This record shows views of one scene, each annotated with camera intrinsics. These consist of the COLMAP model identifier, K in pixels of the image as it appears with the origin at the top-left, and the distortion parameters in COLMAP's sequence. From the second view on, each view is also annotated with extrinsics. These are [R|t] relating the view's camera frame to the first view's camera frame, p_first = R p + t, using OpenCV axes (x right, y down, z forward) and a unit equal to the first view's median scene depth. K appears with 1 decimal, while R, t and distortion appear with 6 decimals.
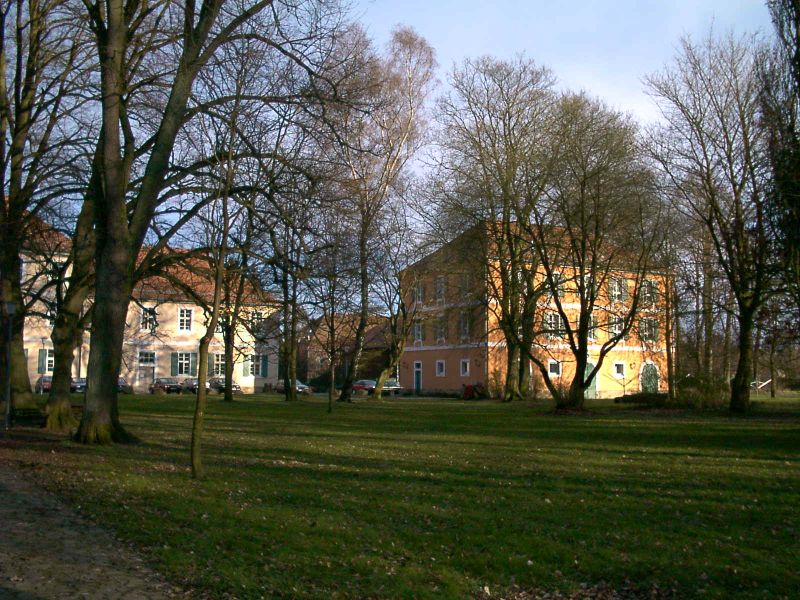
lens RADIAL K [[980.6, 0, 397.7], [0, 980.6, 293.4], [0, 0, 1]] dist [-0.054552, 0.067310]
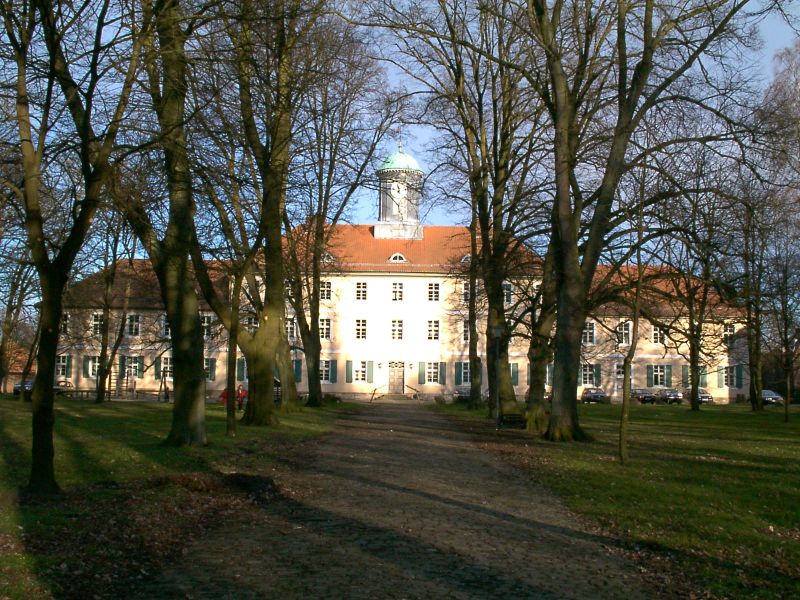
lens RADIAL K [[980.6, 0, 397.7], [0, 980.6, 293.4], [0, 0, 1]] dist [-0.054552, 0.067310]
pose [[0.882331, -0.043319, -0.468631, 0.074083], [0.038076, 0.999061, -0.020662, -0.013120], [0.469086, 0.000387, 0.883152, -0.151310]]
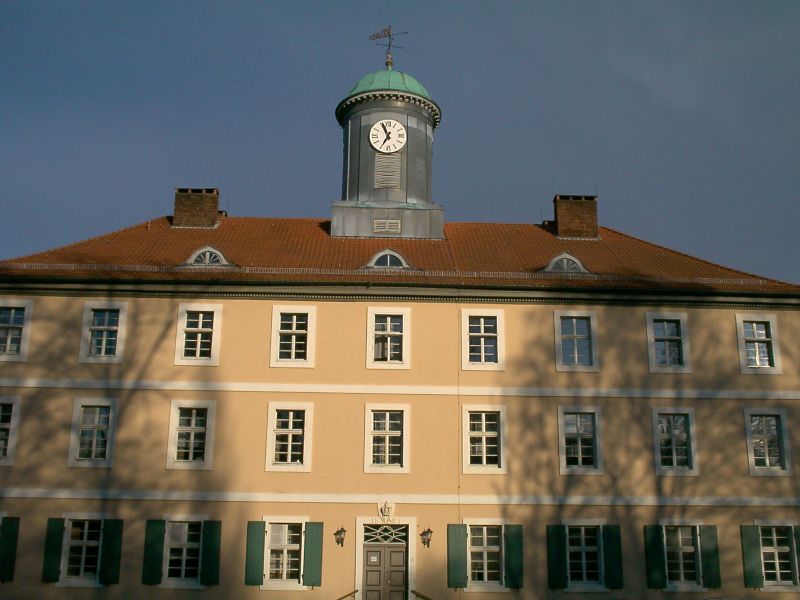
lens RADIAL K [[980.6, 0, 397.7], [0, 980.6, 293.4], [0, 0, 1]] dist [-0.054552, 0.067310]
pose [[0.892850, -0.120349, -0.433976, -0.204408], [0.042350, 0.981799, -0.185139, 0.016340], [0.448358, 0.146923, 0.881696, 0.359228]]
